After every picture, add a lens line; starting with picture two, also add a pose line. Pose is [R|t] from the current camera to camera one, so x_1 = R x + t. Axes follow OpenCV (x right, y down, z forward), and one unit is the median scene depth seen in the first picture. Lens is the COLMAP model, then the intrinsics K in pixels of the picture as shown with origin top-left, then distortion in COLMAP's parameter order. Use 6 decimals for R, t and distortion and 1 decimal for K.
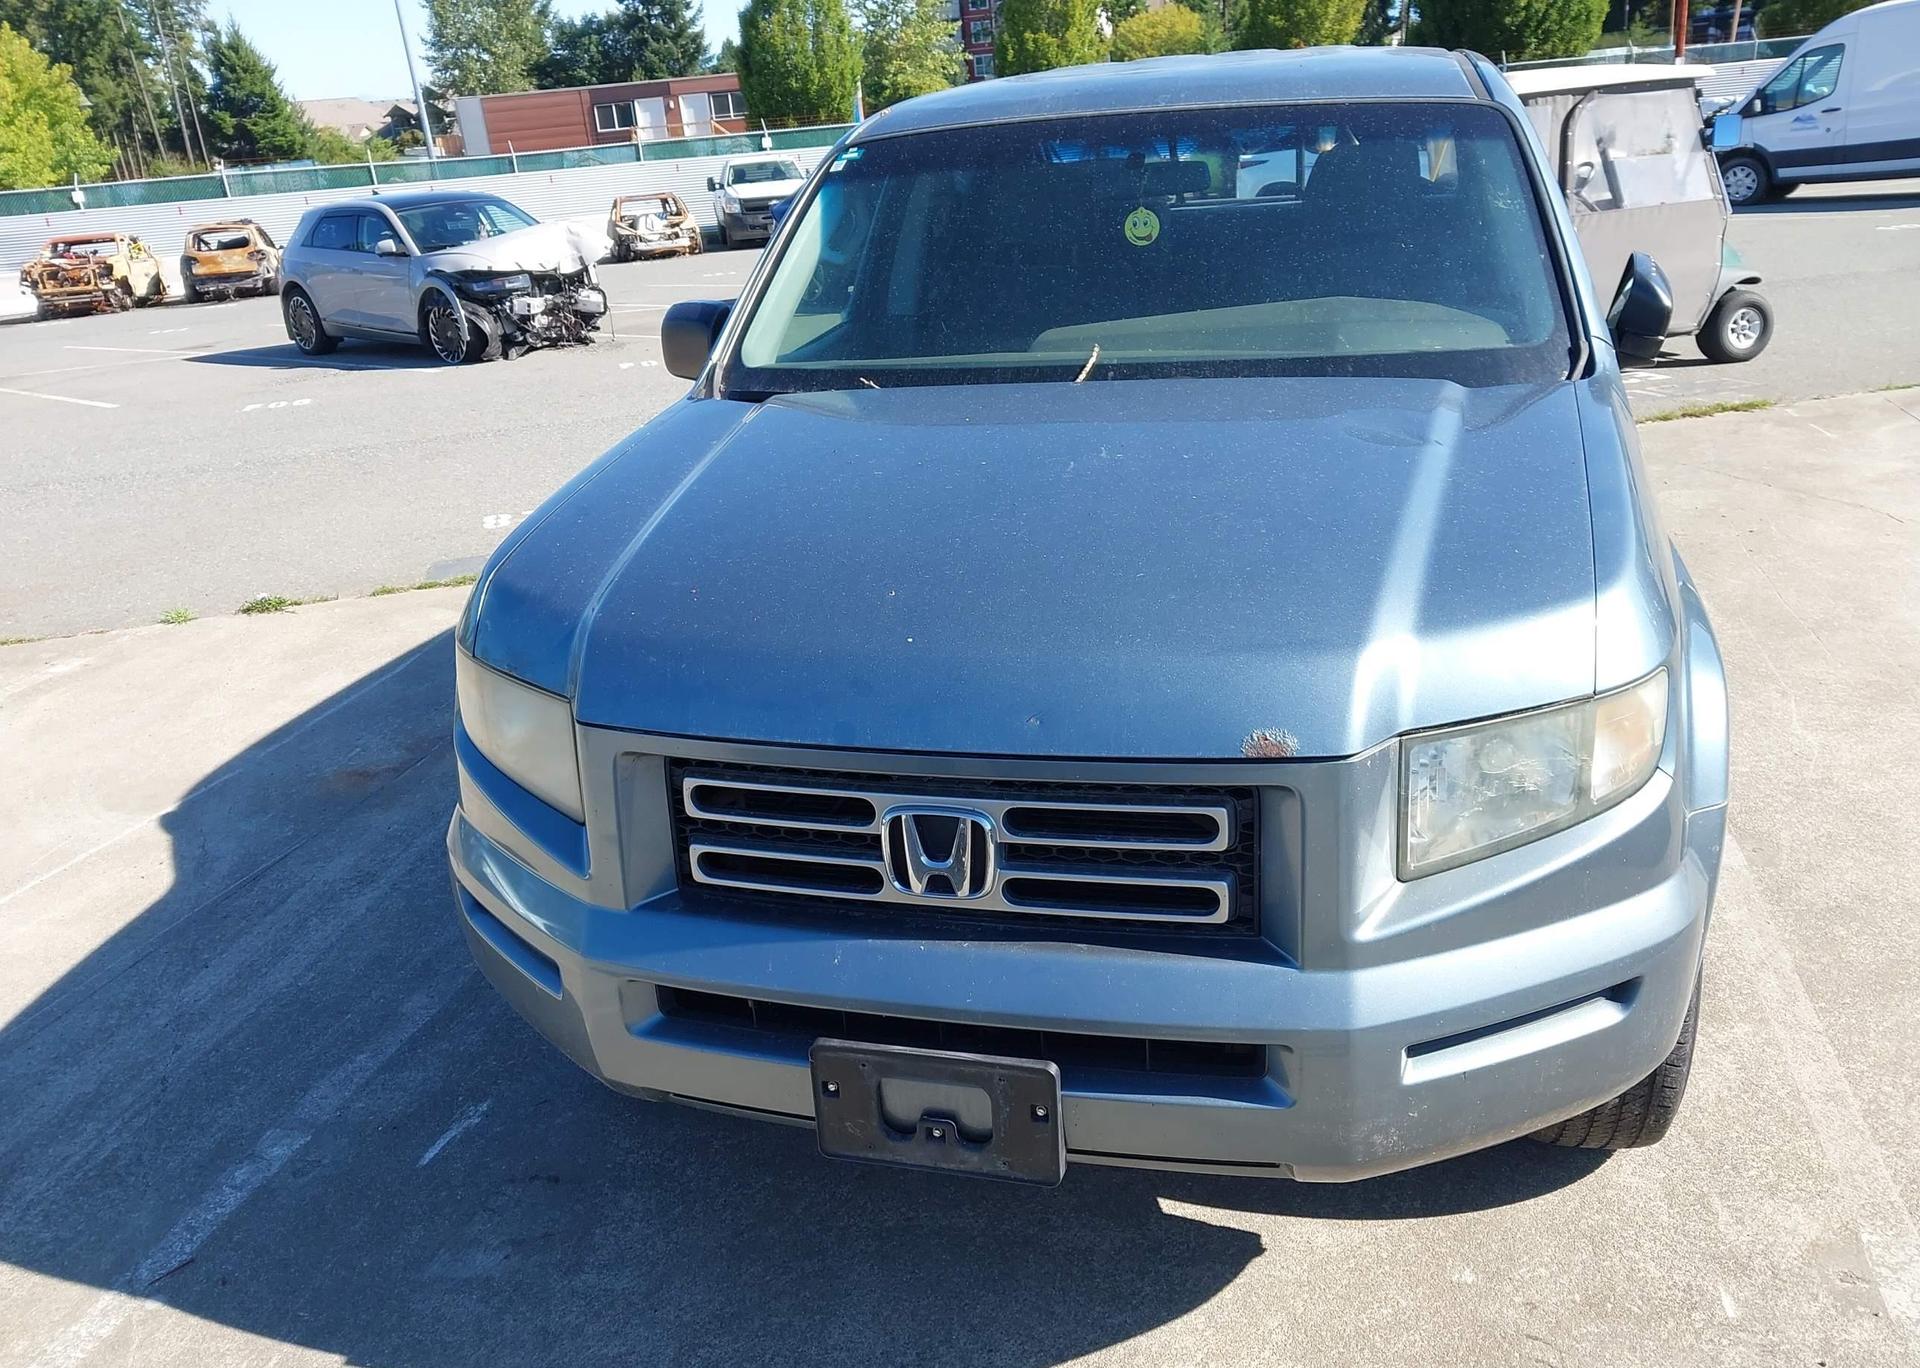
lens RADIAL K [[1540.1, 0, 960.0], [0, 1540.1, 684.0], [0, 0, 1]] dist [0.010618, -0.017318]
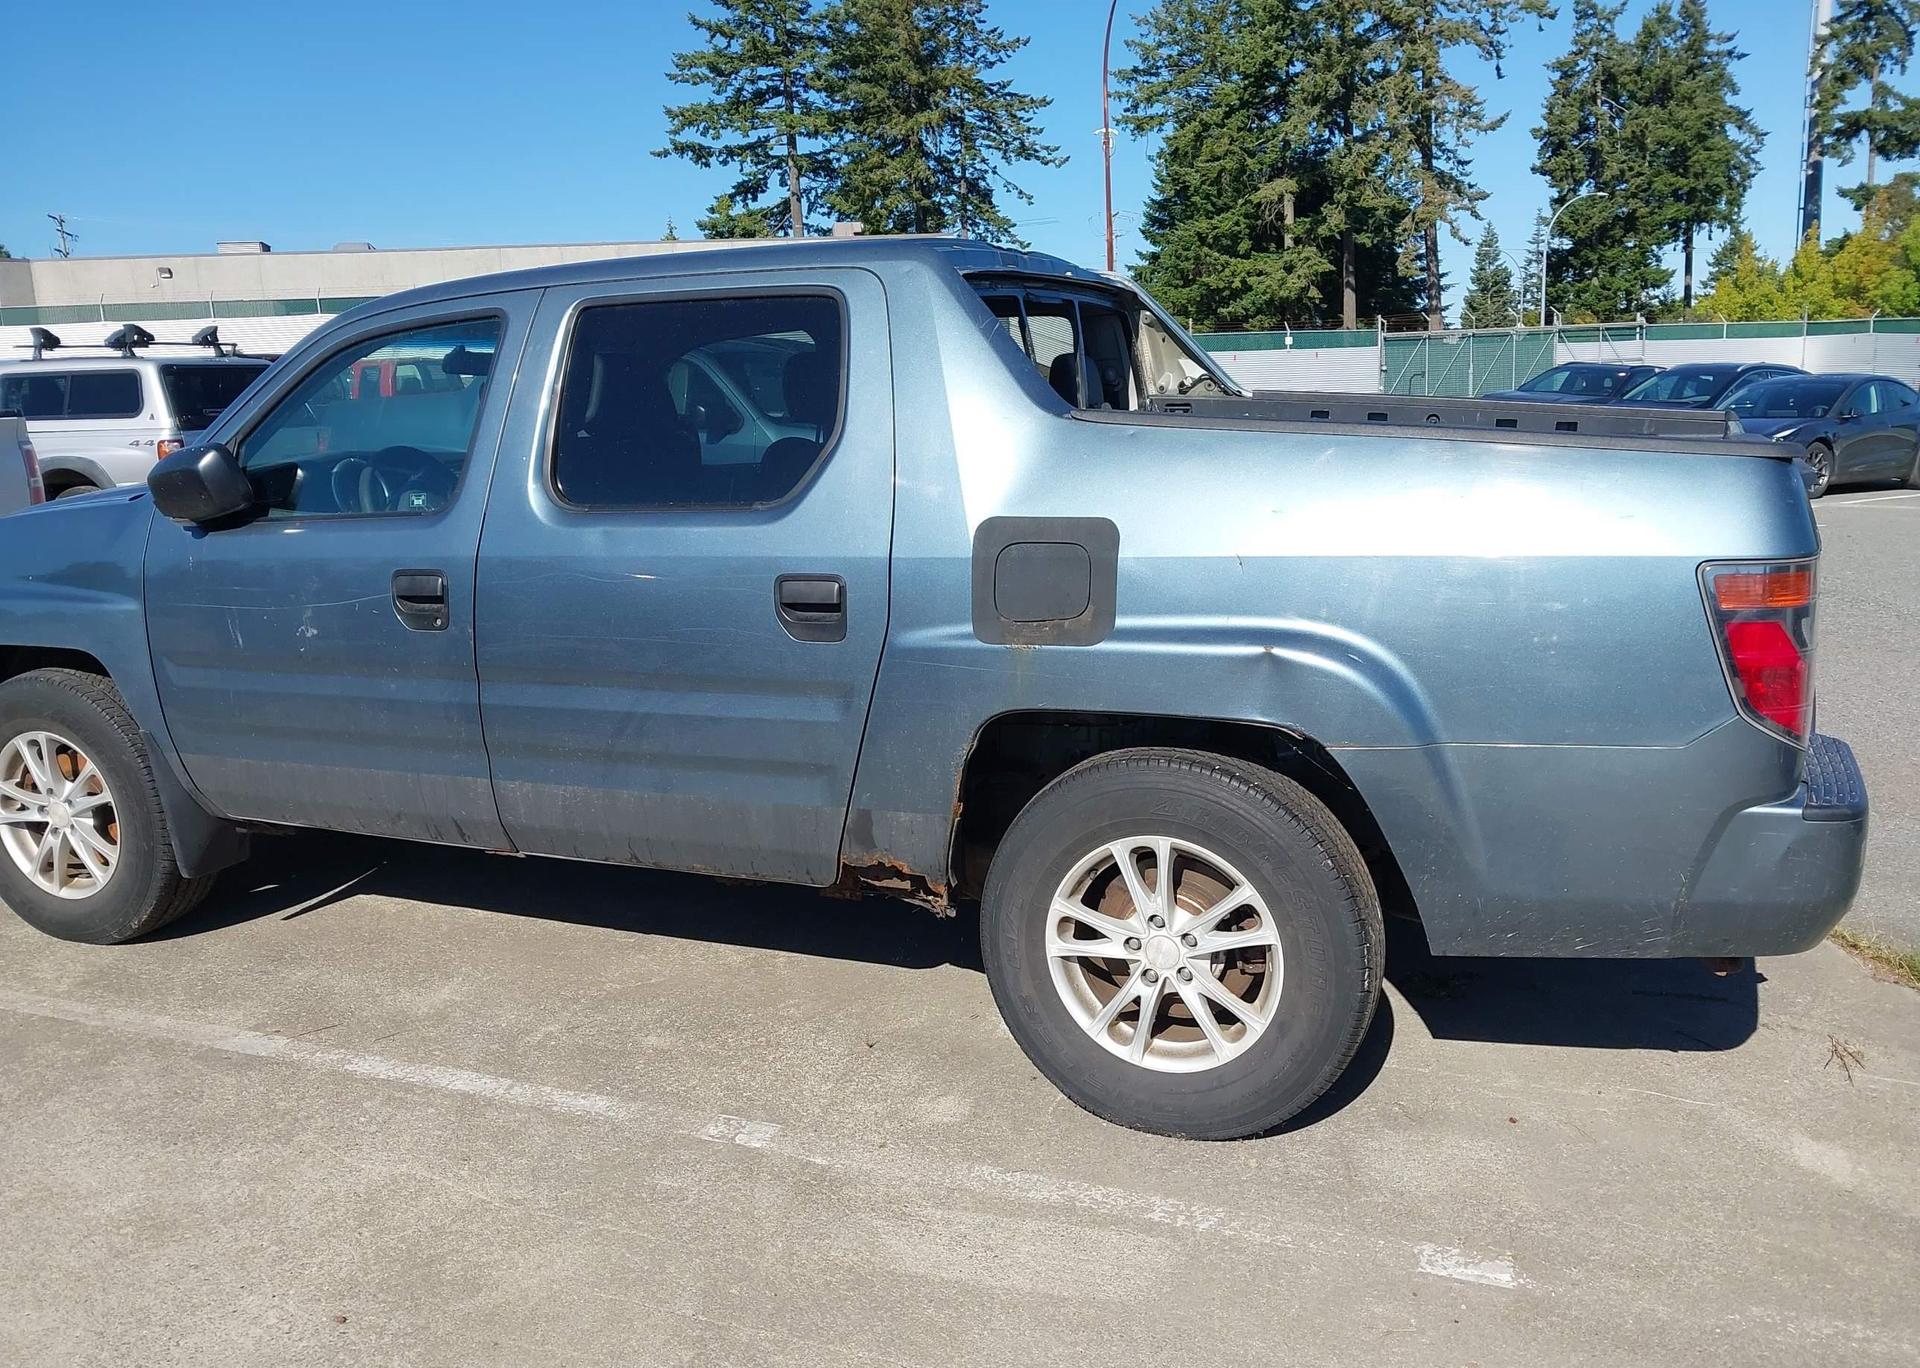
lens RADIAL K [[1530.6, 0, 960.0], [0, 1530.6, 684.0], [0, 0, 1]] dist [0.003057, -0.001943]
pose [[-0.135750, 0.270859, -0.952999, 0.083492], [-0.313528, 0.900724, 0.300662, -0.034991], [0.939826, 0.339606, -0.037351, 0.087872]]
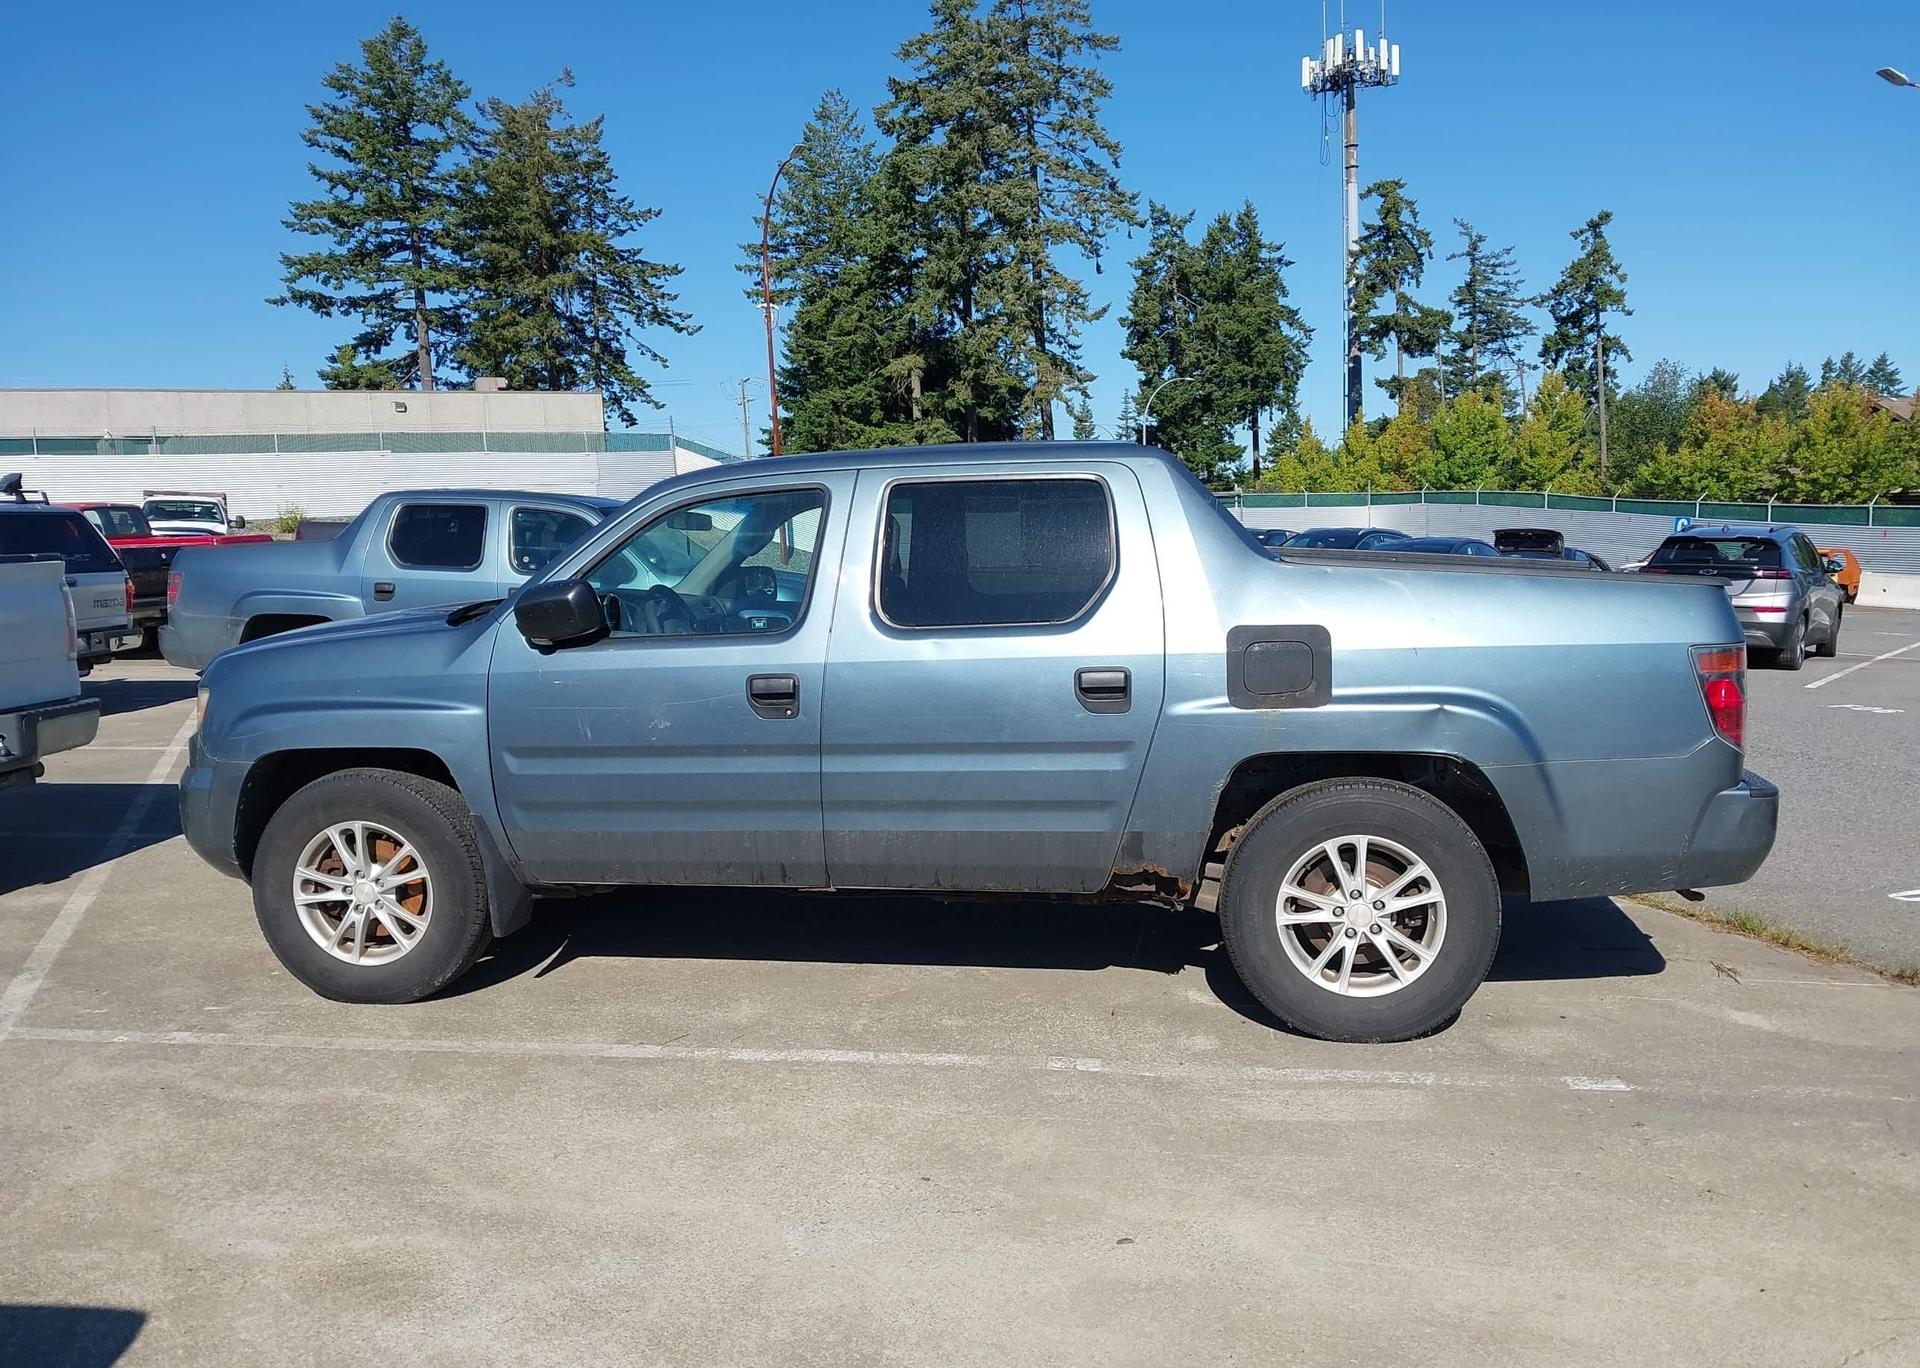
lens RADIAL K [[1508.8, 0, 961.8], [0, 1508.8, 696.9], [0, 0, 1]] dist [0.105250, -0.262360]
pose [[0.114602, 0.182867, -0.976435, 0.106759], [-0.342529, 0.929909, 0.133952, -0.026846], [0.932491, 0.319106, 0.169207, 0.059633]]
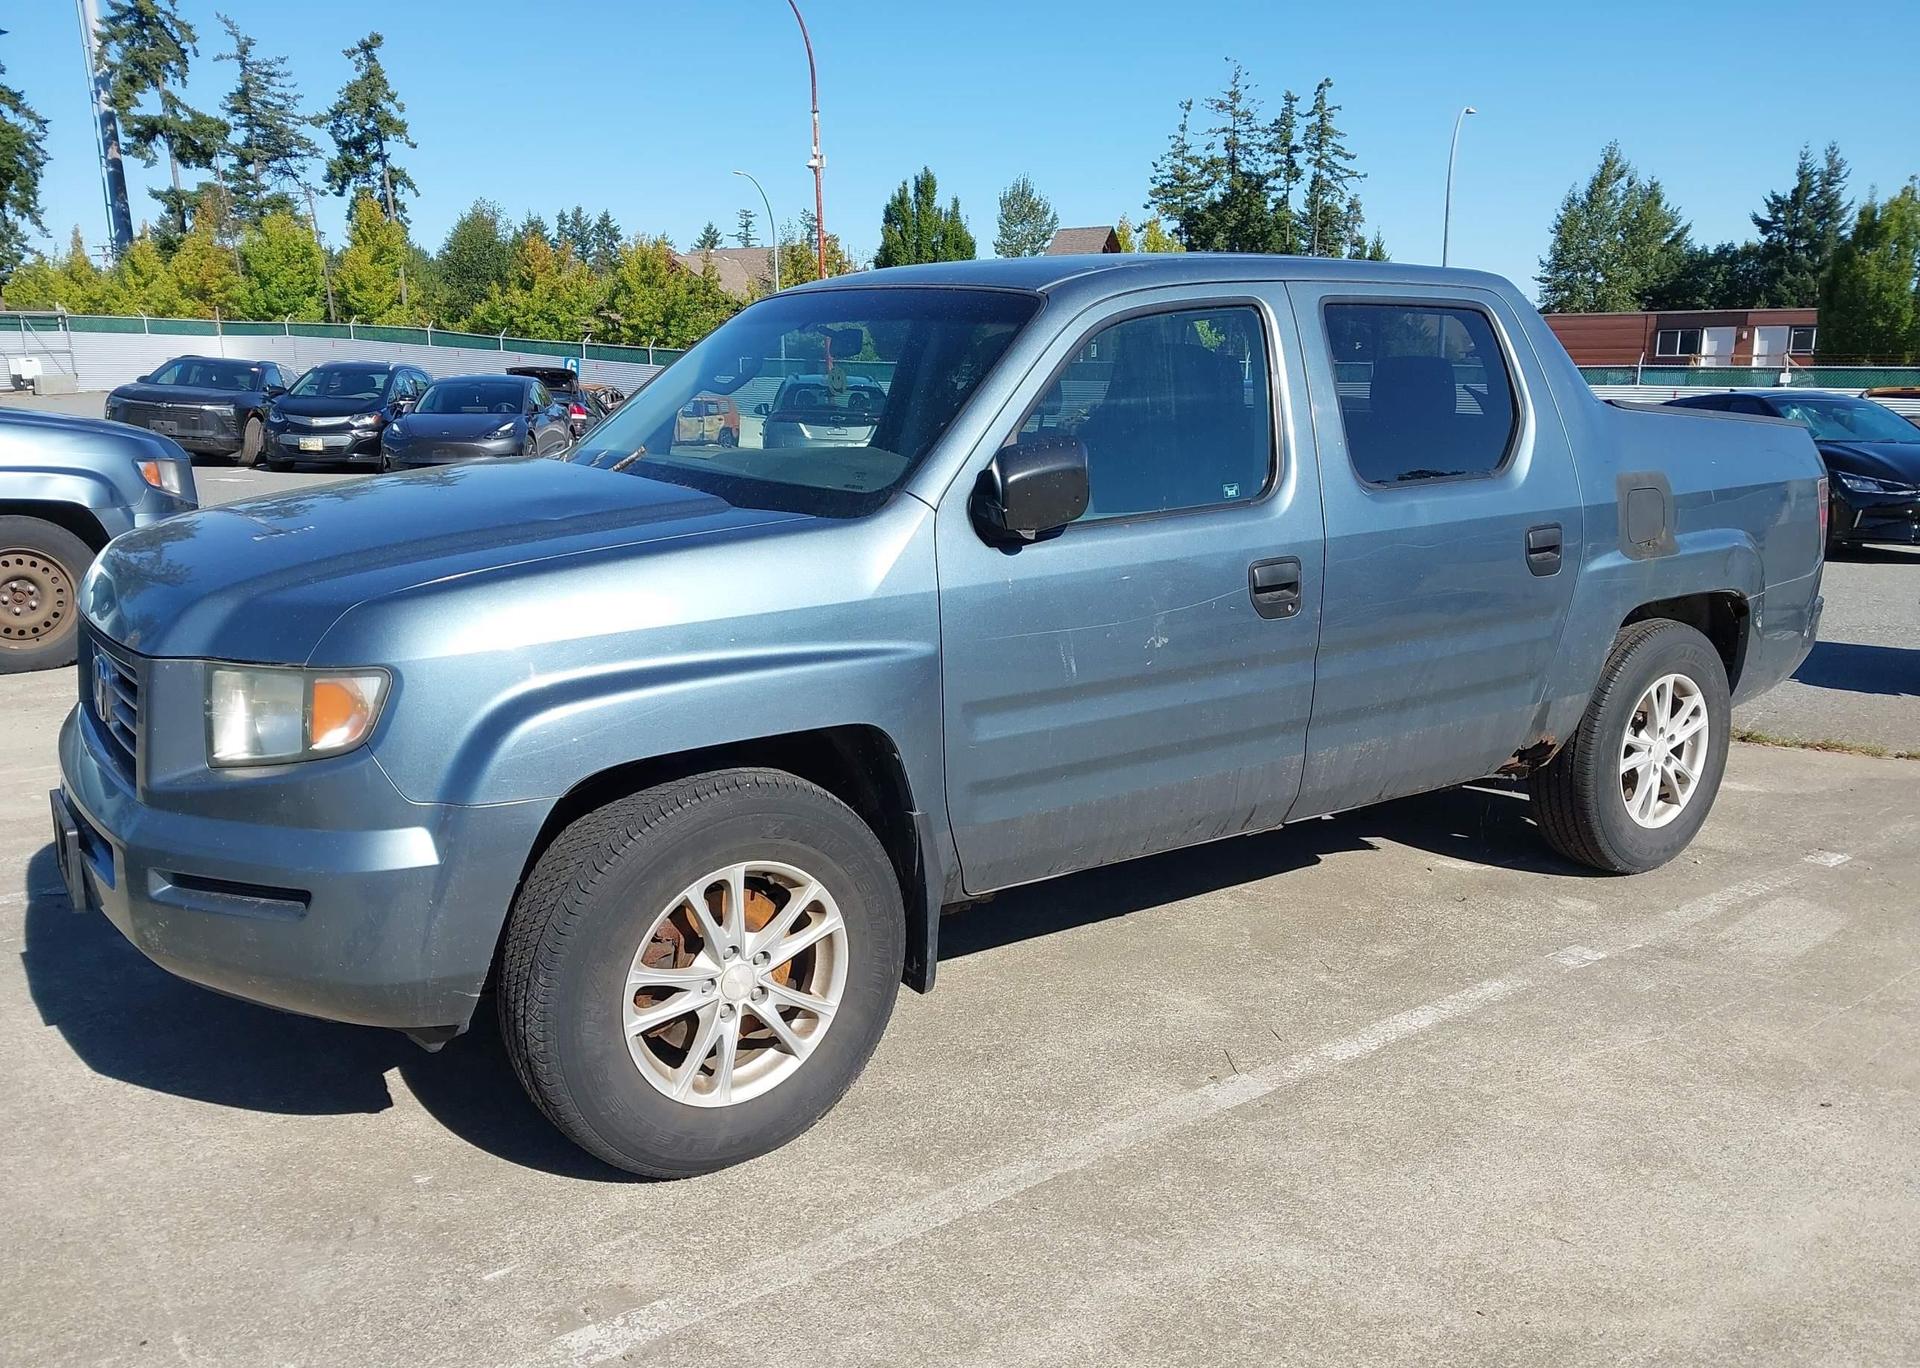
lens RADIAL K [[1526.8, 0, 960.0], [0, 1526.8, 684.0], [0, 0, 1]] dist [0.030786, -0.038739]
pose [[0.771233, 0.210497, -0.600742, 0.054517], [-0.284541, 0.958208, -0.029542, -0.003356], [0.569418, 0.193720, 0.798897, 0.007850]]
